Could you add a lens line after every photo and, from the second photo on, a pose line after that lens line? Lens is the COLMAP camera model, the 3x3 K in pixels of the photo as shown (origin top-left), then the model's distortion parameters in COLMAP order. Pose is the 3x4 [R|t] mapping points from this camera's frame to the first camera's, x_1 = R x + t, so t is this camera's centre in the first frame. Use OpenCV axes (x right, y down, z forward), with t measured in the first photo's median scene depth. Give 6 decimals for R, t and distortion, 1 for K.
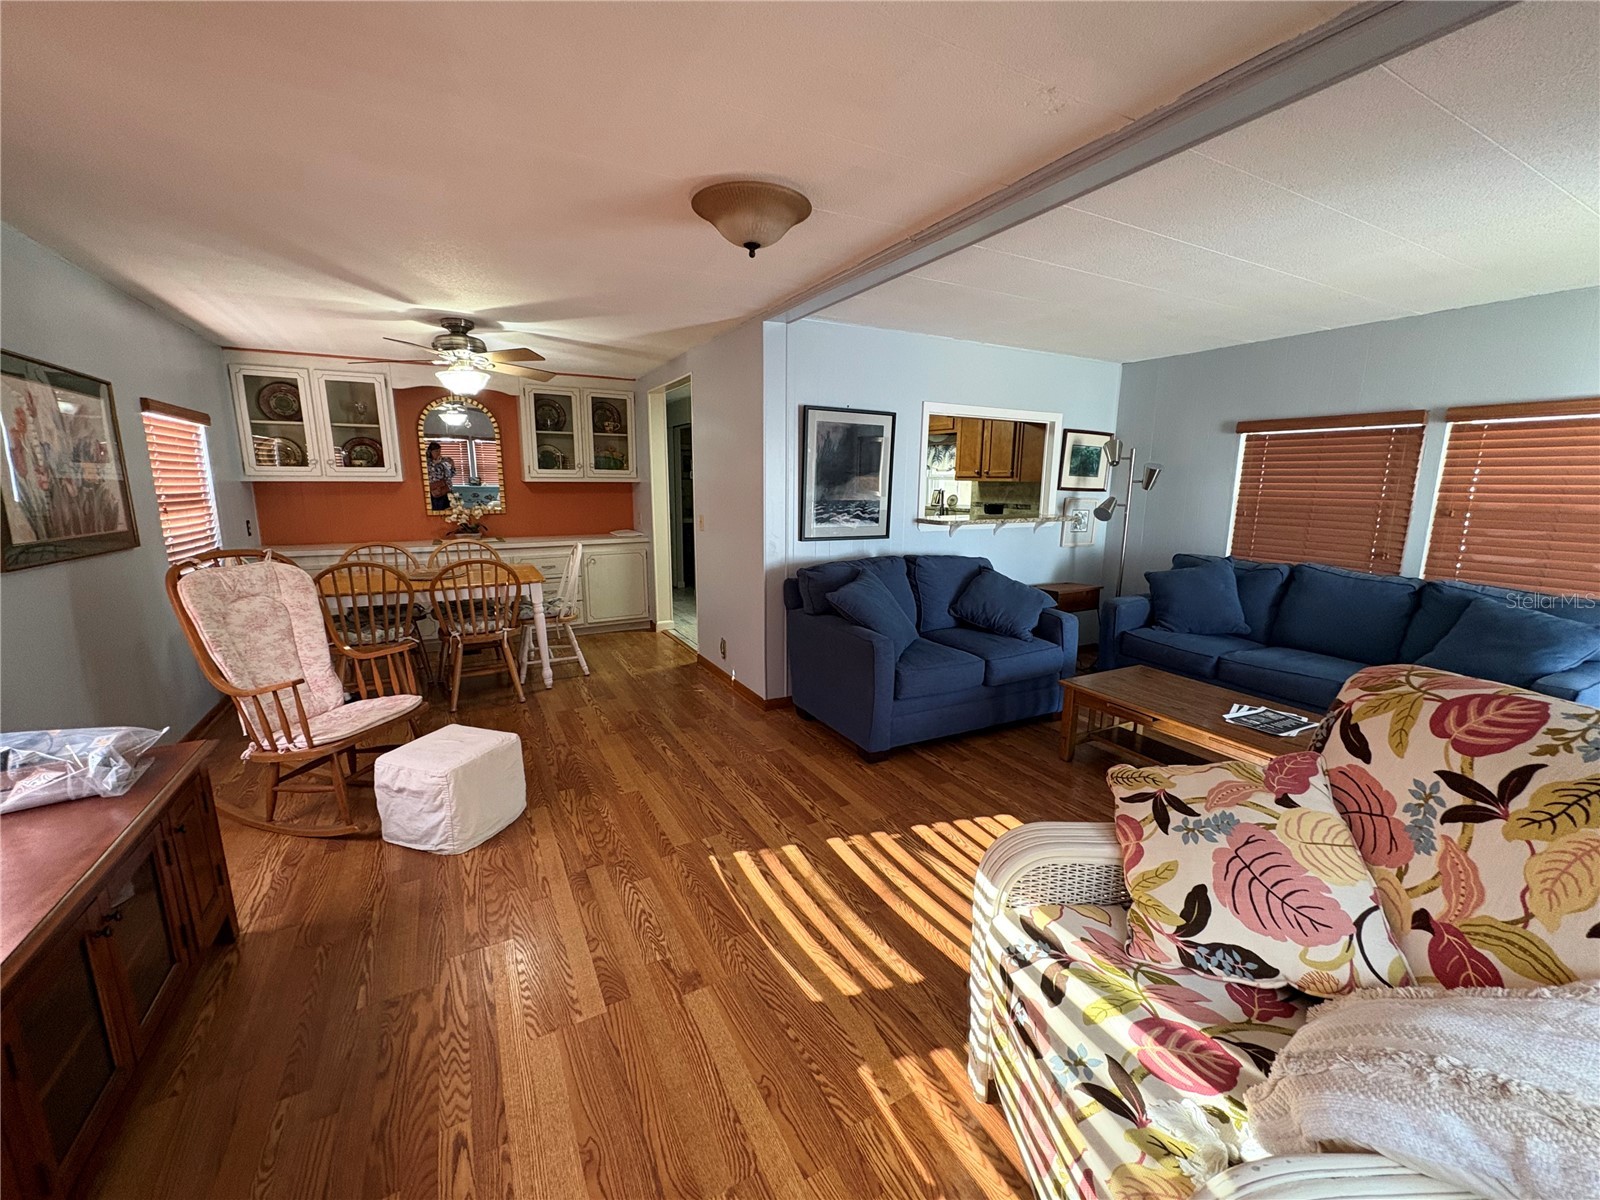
lens RADIAL K [[638.9, 0, 794.5], [0, 638.9, 604.3], [0, 0, 1]] dist [0.000316, -0.000013]
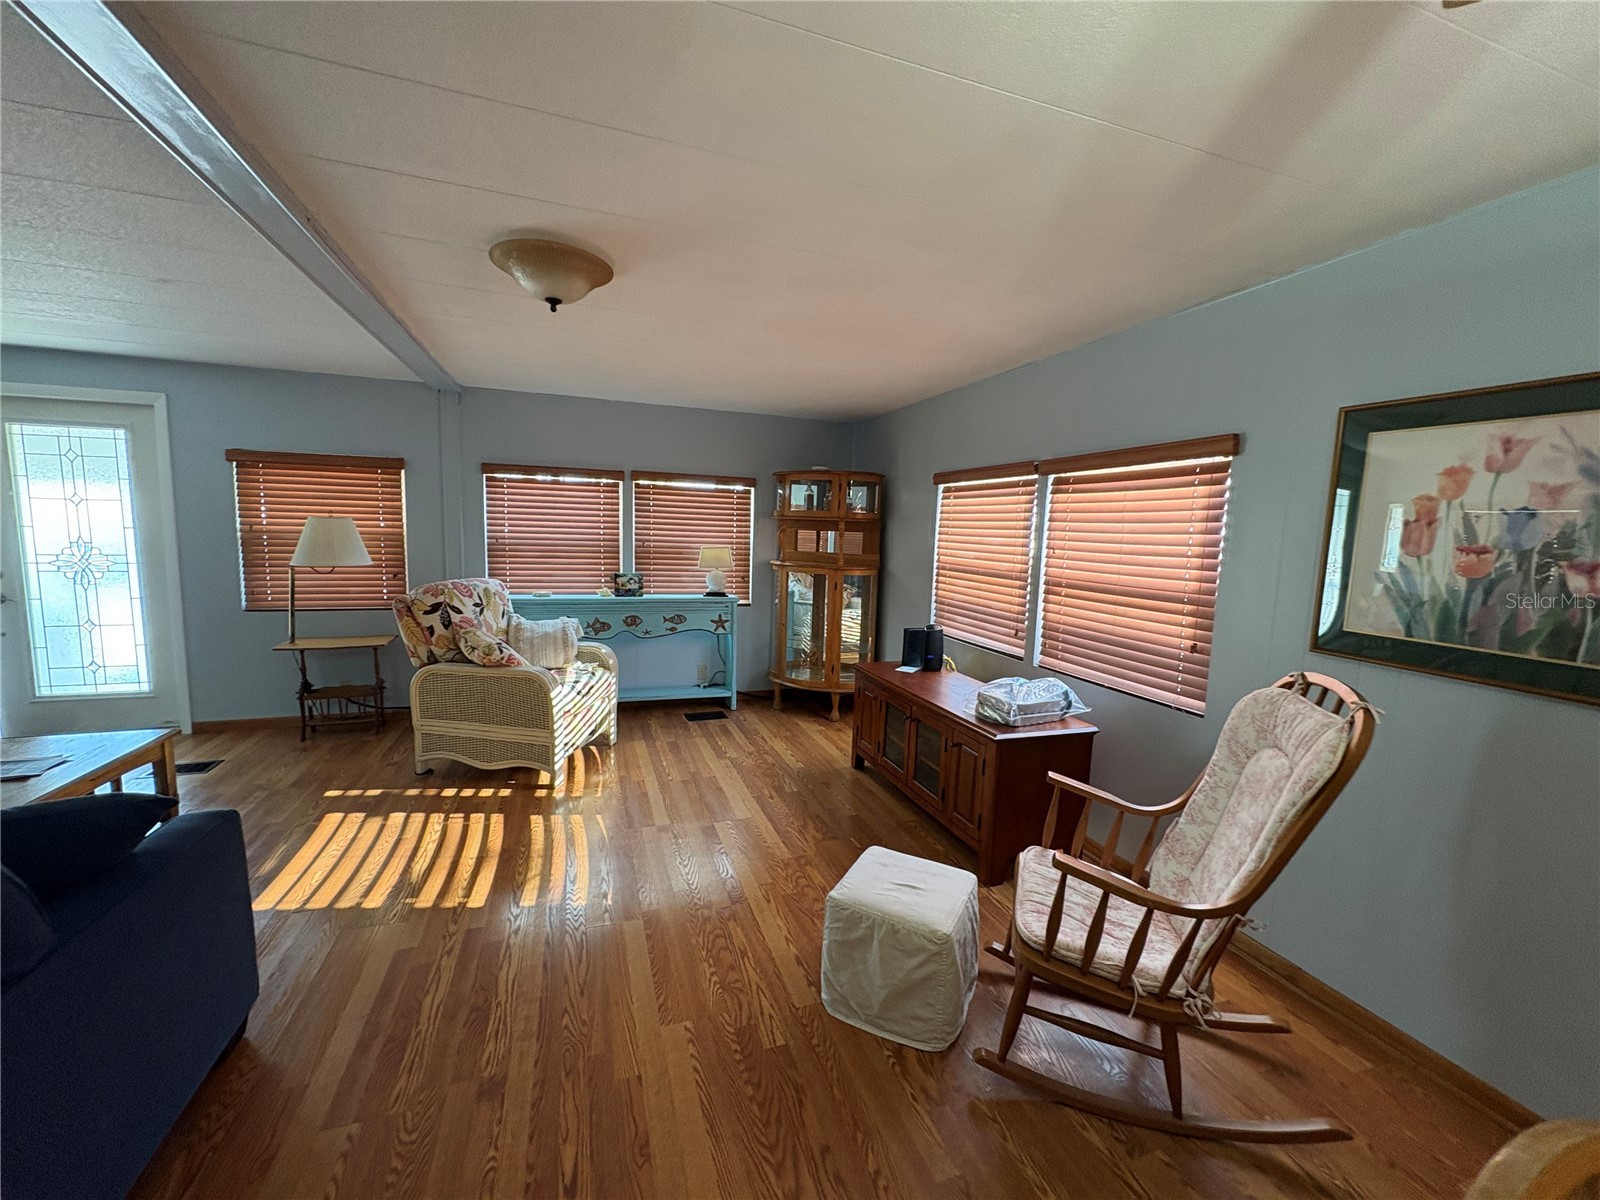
lens RADIAL K [[638.9, 0, 800.9], [0, 638.9, 601.4], [0, 0, 1]] dist [0.000316, -0.000013]
pose [[-0.988241, -0.055217, 0.142587, -0.531041], [-0.009811, 0.953497, 0.301244, -0.350627], [-0.152590, 0.296303, -0.942826, 1.725868]]
